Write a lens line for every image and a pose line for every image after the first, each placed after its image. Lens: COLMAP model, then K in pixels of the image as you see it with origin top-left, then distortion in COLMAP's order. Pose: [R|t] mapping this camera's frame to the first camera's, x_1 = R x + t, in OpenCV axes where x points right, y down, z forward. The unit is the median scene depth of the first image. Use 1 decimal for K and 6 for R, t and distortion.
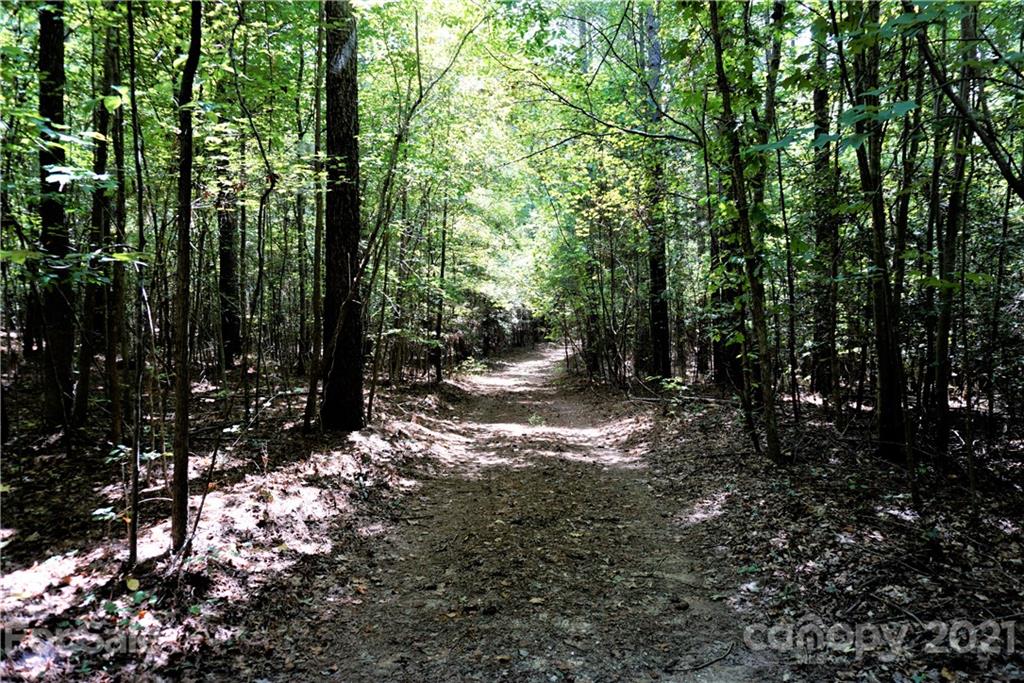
lens RADIAL K [[703.7, 0, 512.0], [0, 703.7, 341.5], [0, 0, 1]] dist [-0.000056, 0.000296]
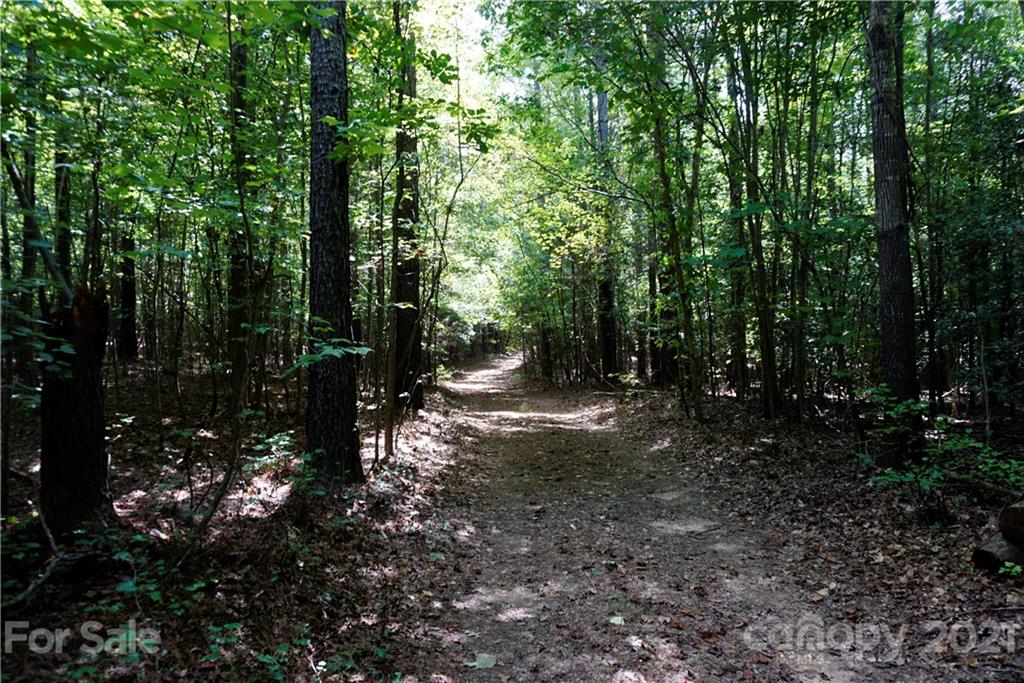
lens RADIAL K [[703.7, 0, 512.0], [0, 703.7, 341.5], [0, 0, 1]] dist [-0.000056, 0.000296]
pose [[0.995928, -0.005141, 0.090001, -0.099832], [0.006661, 0.999840, -0.016596, 0.007203], [-0.089901, 0.017128, 0.995803, -0.287308]]
